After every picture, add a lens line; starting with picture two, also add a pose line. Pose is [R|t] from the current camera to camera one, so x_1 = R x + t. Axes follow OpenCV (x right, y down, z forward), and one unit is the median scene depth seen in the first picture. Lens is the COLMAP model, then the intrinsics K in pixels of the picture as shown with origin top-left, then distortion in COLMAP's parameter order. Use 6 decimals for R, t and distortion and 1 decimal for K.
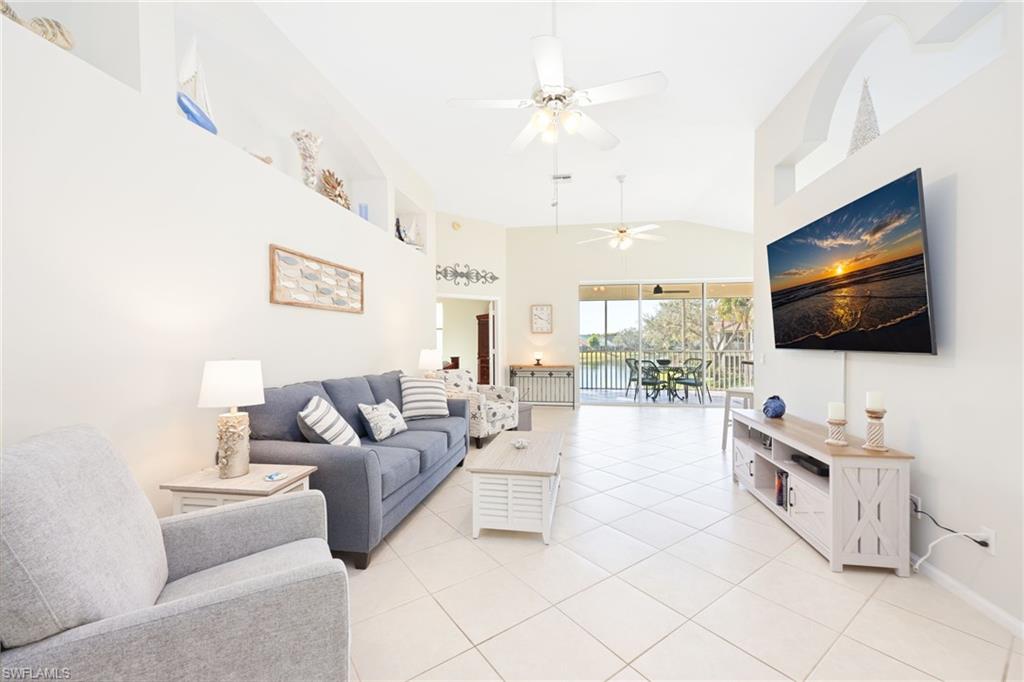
lens RADIAL K [[411.7, 0, 514.1], [0, 411.7, 344.6], [0, 0, 1]] dist [0.002838, 0.000098]
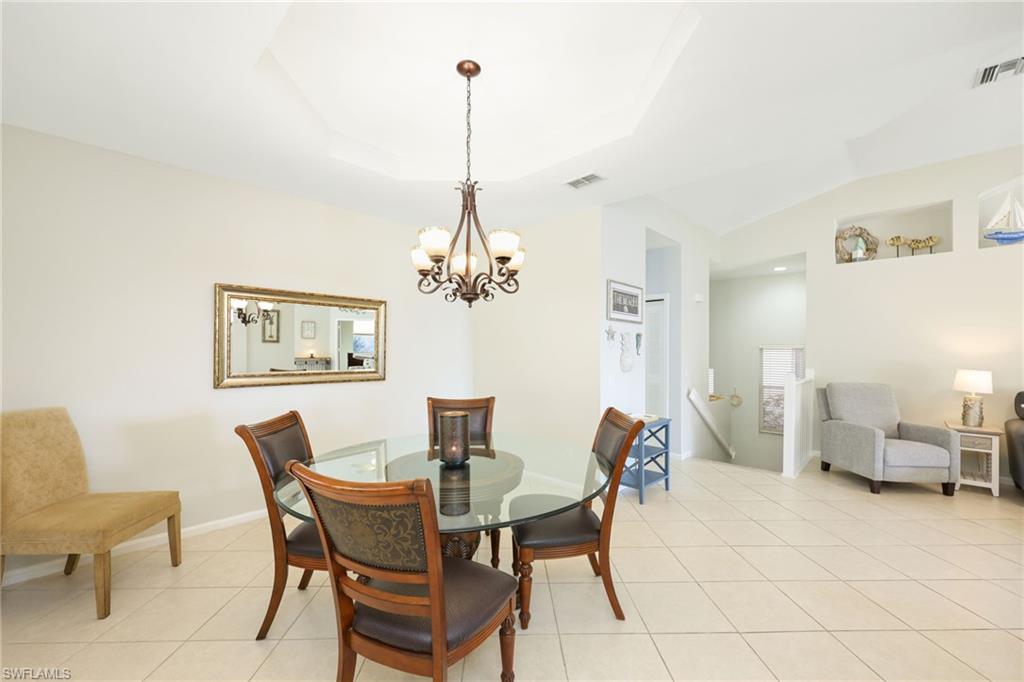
lens RADIAL K [[411.7, 0, 514.1], [0, 411.7, 344.6], [0, 0, 1]] dist [0.002838, 0.000098]
pose [[-0.565348, 0.001359, -0.824851, 1.063779], [-0.007891, 0.999944, 0.007056, -0.039231], [0.824815, 0.010499, -0.565305, 0.129822]]
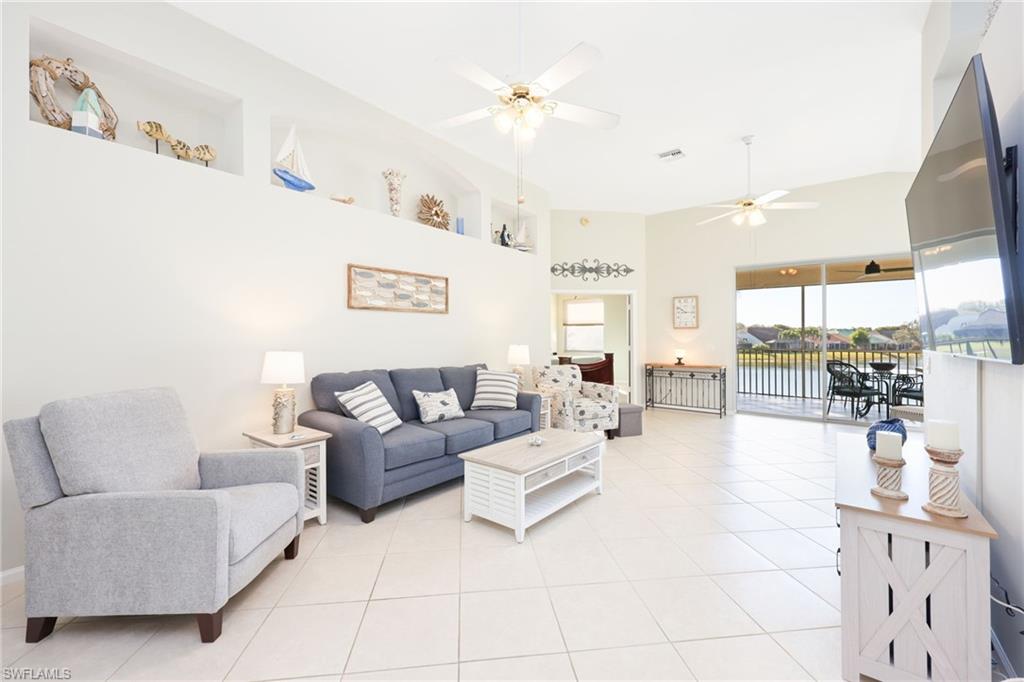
lens RADIAL K [[417.3, 0, 511.9], [0, 417.3, 334.9], [0, 0, 1]] dist [0.003091, 0.000102]
pose [[0.871500, -0.000850, -0.490394, 0.328504], [-0.005488, 0.999919, -0.011486, -0.002846], [0.490364, 0.012702, 0.871425, 0.062119]]
